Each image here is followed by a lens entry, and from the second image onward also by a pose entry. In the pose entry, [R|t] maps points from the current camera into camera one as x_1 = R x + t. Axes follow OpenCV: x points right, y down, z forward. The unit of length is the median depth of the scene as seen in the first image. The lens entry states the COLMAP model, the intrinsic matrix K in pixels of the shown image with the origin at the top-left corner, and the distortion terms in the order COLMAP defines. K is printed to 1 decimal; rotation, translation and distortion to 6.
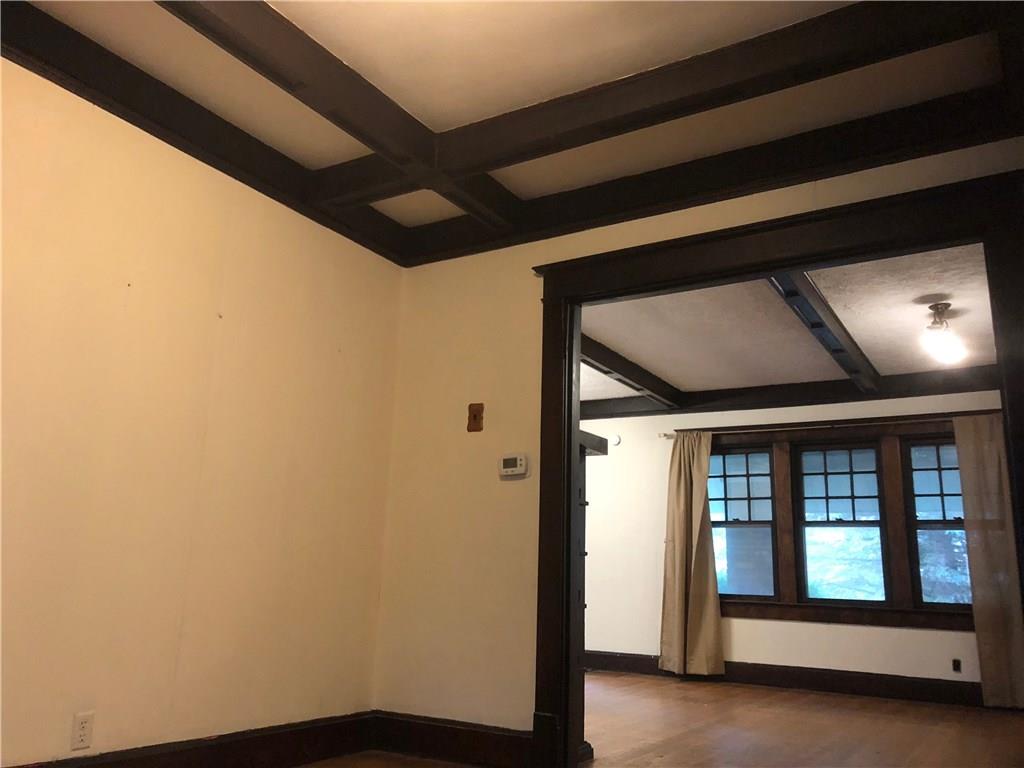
lens RADIAL K [[844.0, 0, 515.7], [0, 844.0, 382.4], [0, 0, 1]] dist [0.056124, -0.057514]
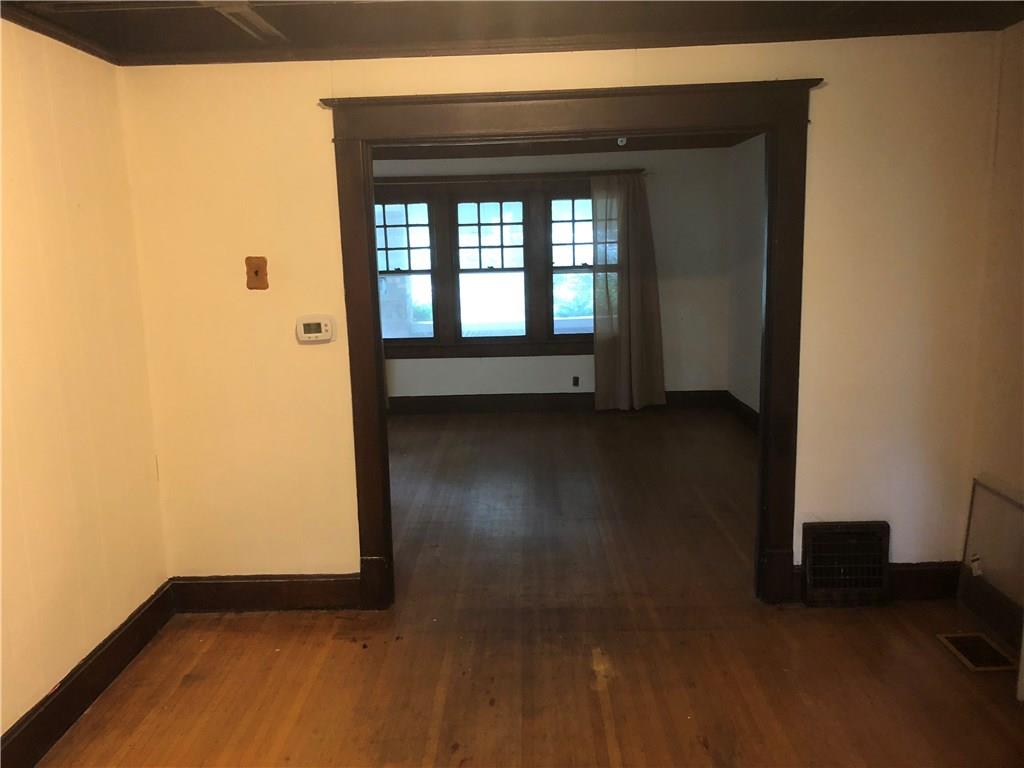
lens RADIAL K [[844.0, 0, 504.9], [0, 844.0, 382.9], [0, 0, 1]] dist [0.056124, -0.057514]
pose [[0.853356, -0.151461, 0.498842, -0.192993], [-0.067401, 0.916782, 0.393660, -0.148422], [-0.516953, -0.369555, 0.772132, 0.094137]]
